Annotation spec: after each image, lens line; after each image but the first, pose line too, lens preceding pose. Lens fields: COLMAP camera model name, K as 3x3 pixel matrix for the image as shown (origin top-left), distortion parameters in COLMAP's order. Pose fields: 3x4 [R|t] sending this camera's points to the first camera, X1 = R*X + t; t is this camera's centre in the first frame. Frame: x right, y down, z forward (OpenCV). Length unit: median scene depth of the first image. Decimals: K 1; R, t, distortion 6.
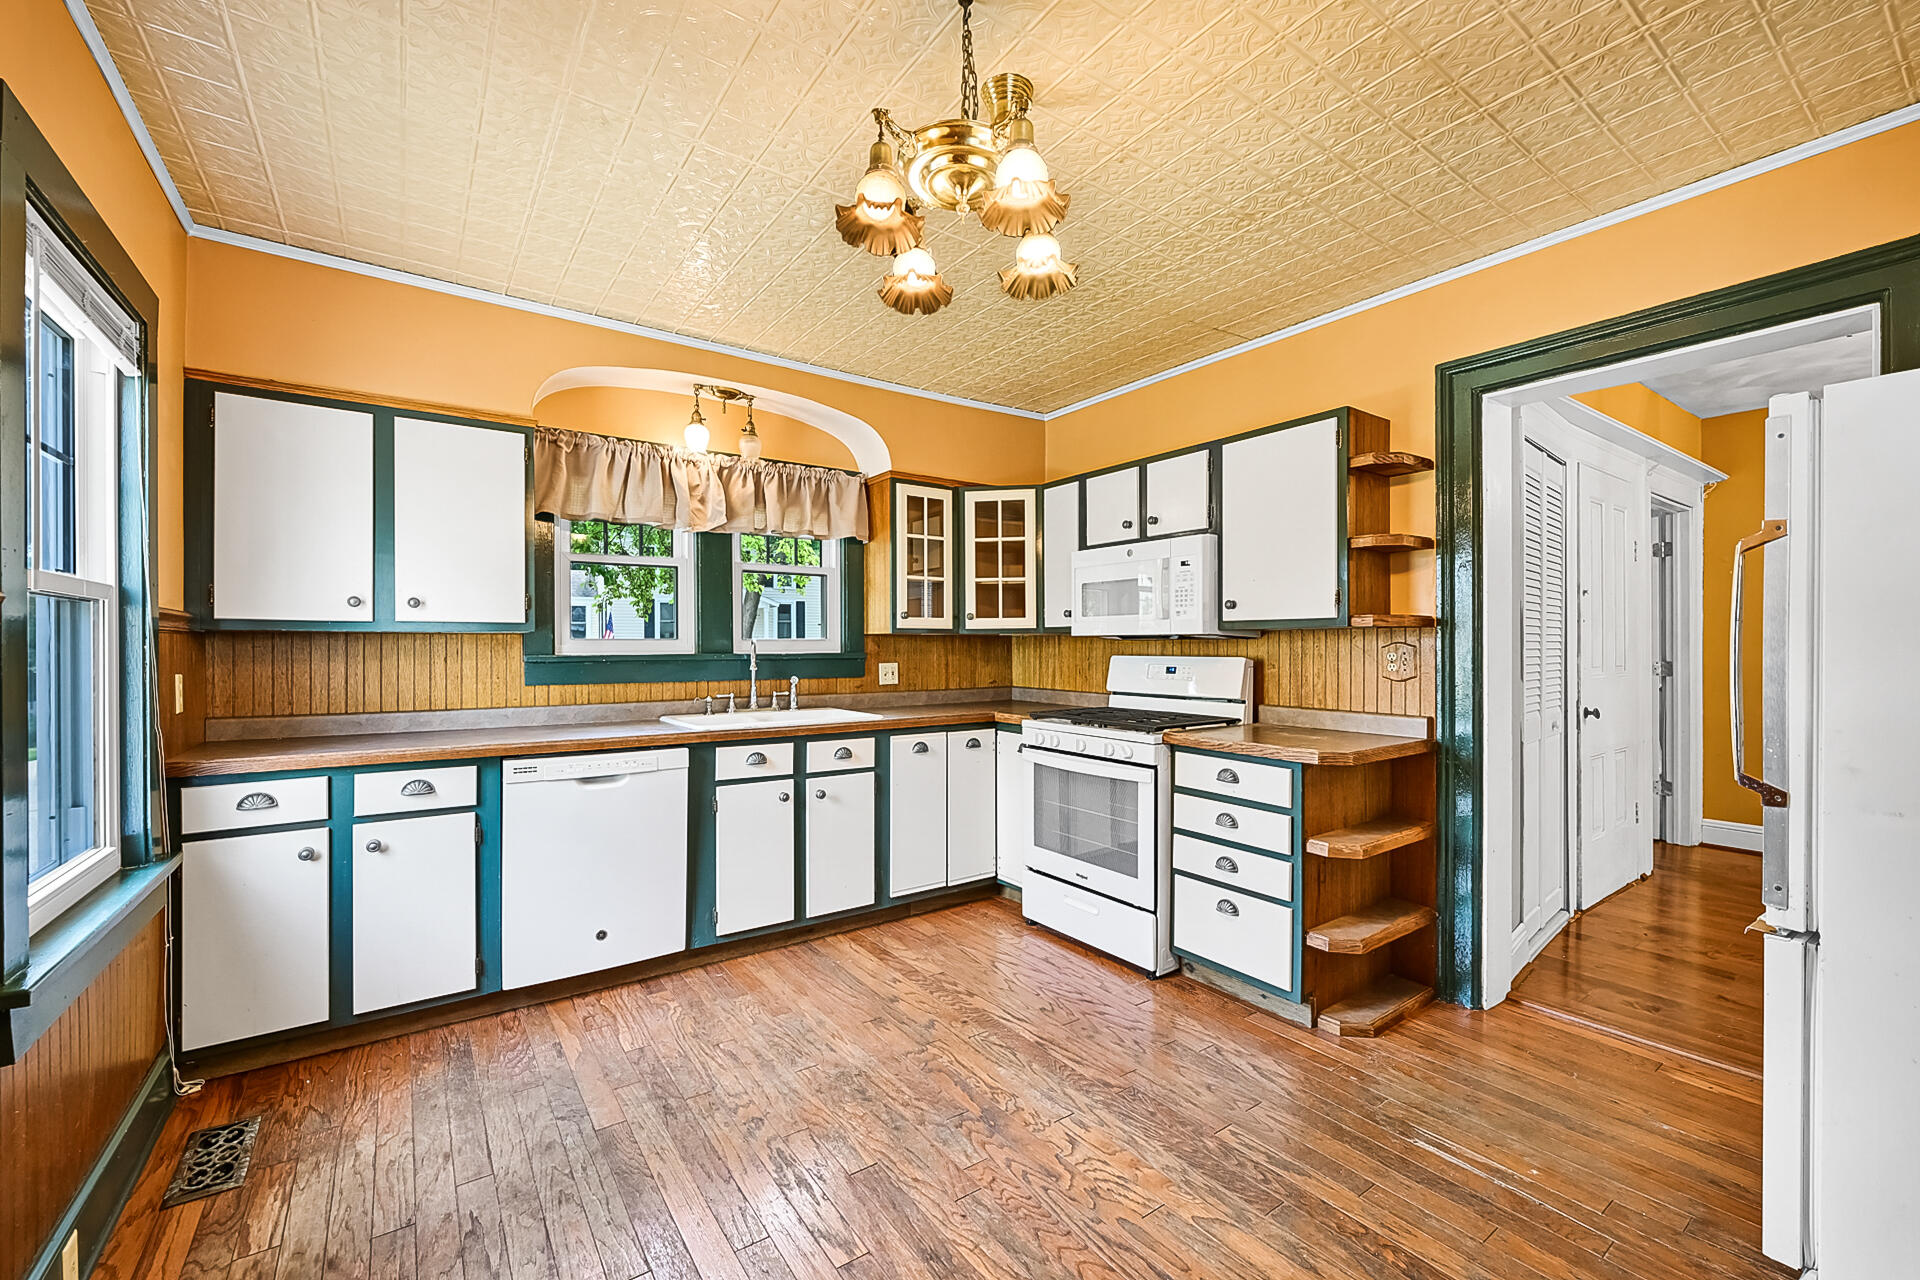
lens RADIAL K [[782.6, 0, 953.3], [0, 782.6, 644.3], [0, 0, 1]] dist [-0.001210, 0.000394]
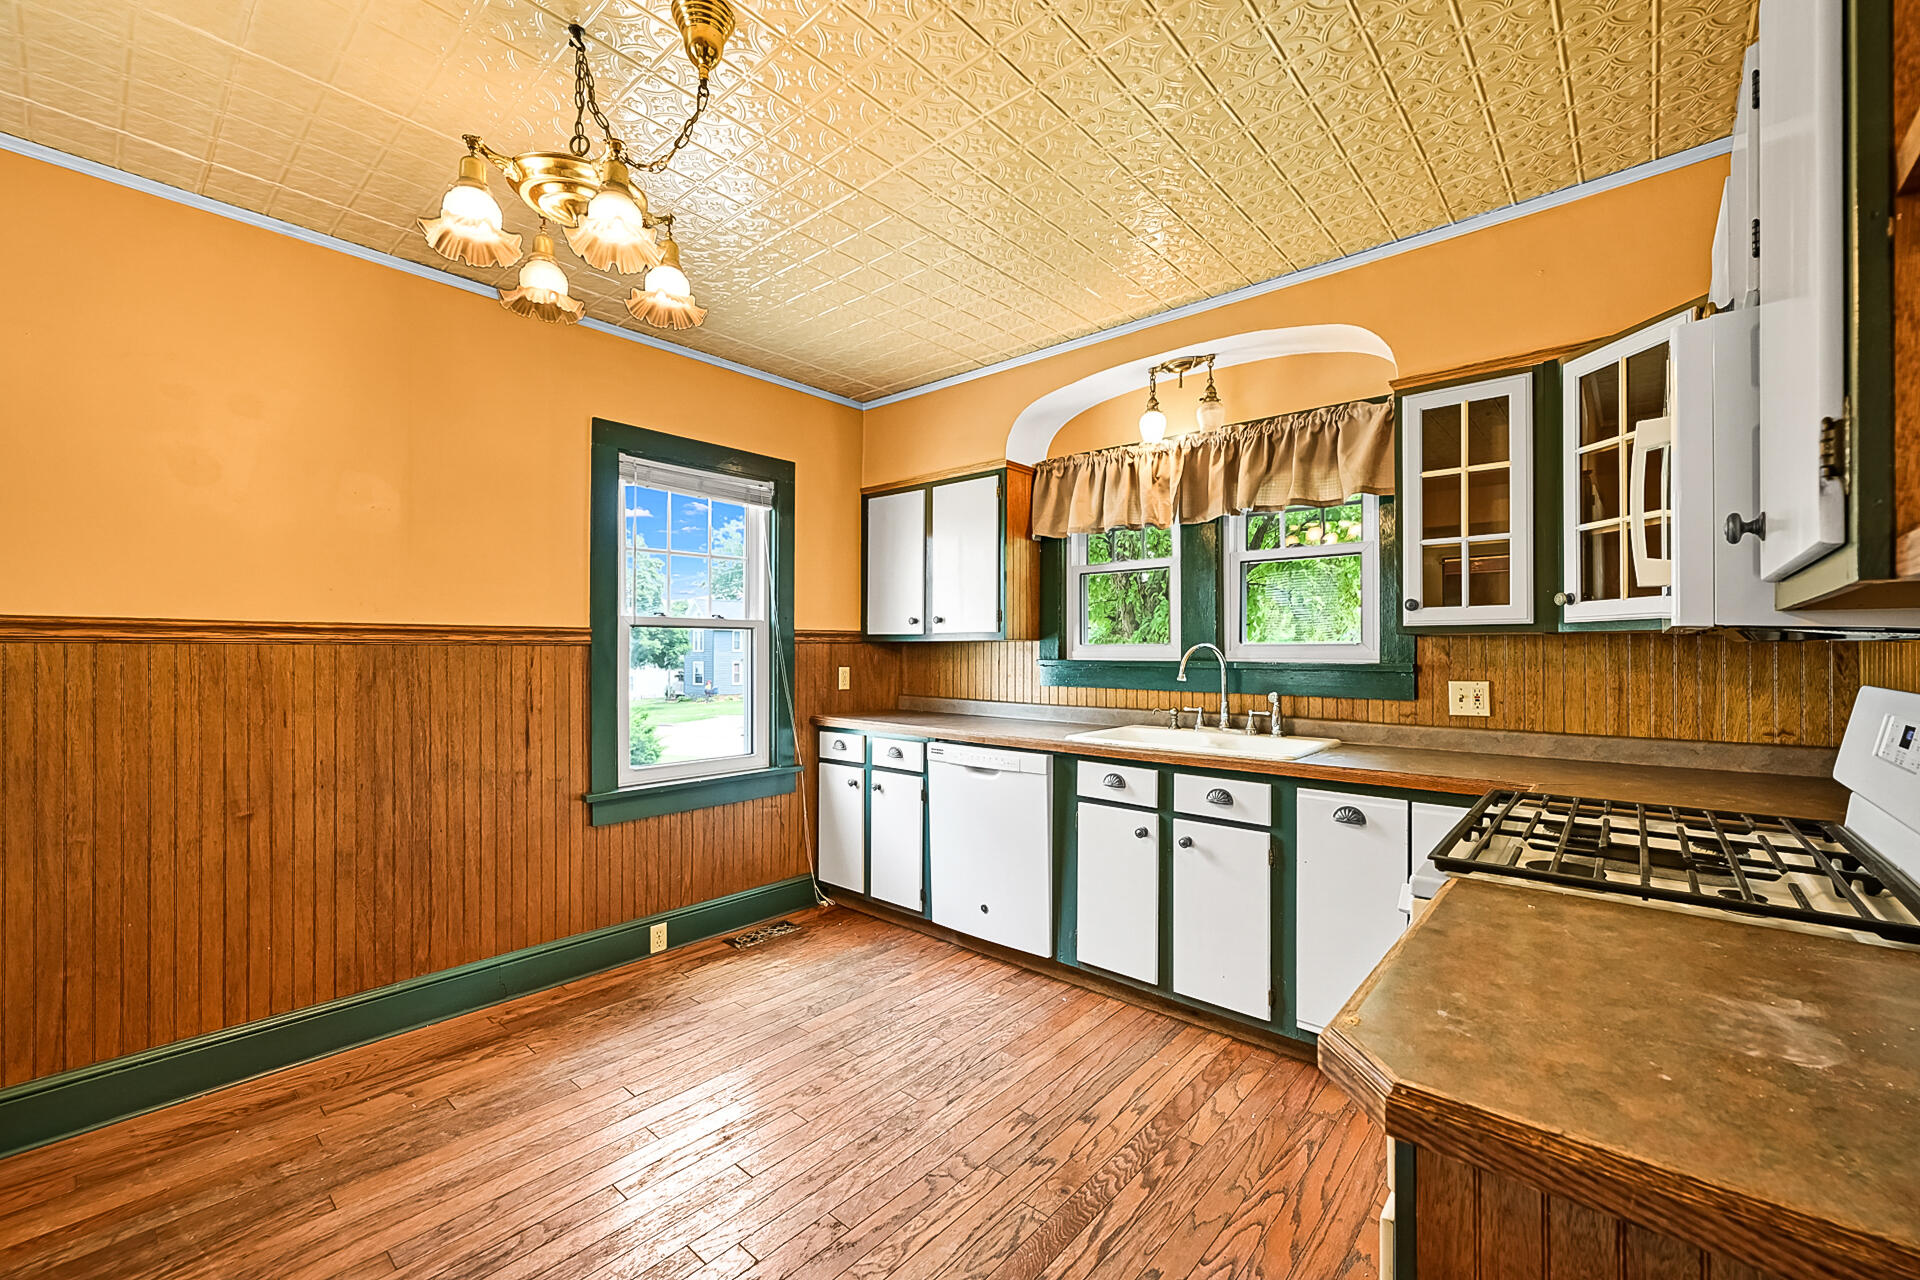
lens RADIAL K [[782.6, 0, 960.7], [0, 782.6, 641.0], [0, 0, 1]] dist [-0.001210, 0.000394]
pose [[0.233414, -0.005817, -0.972360, 0.568242], [0.003340, 0.999981, -0.005180, -0.007849], [0.972372, -0.002038, 0.233429, 0.622347]]
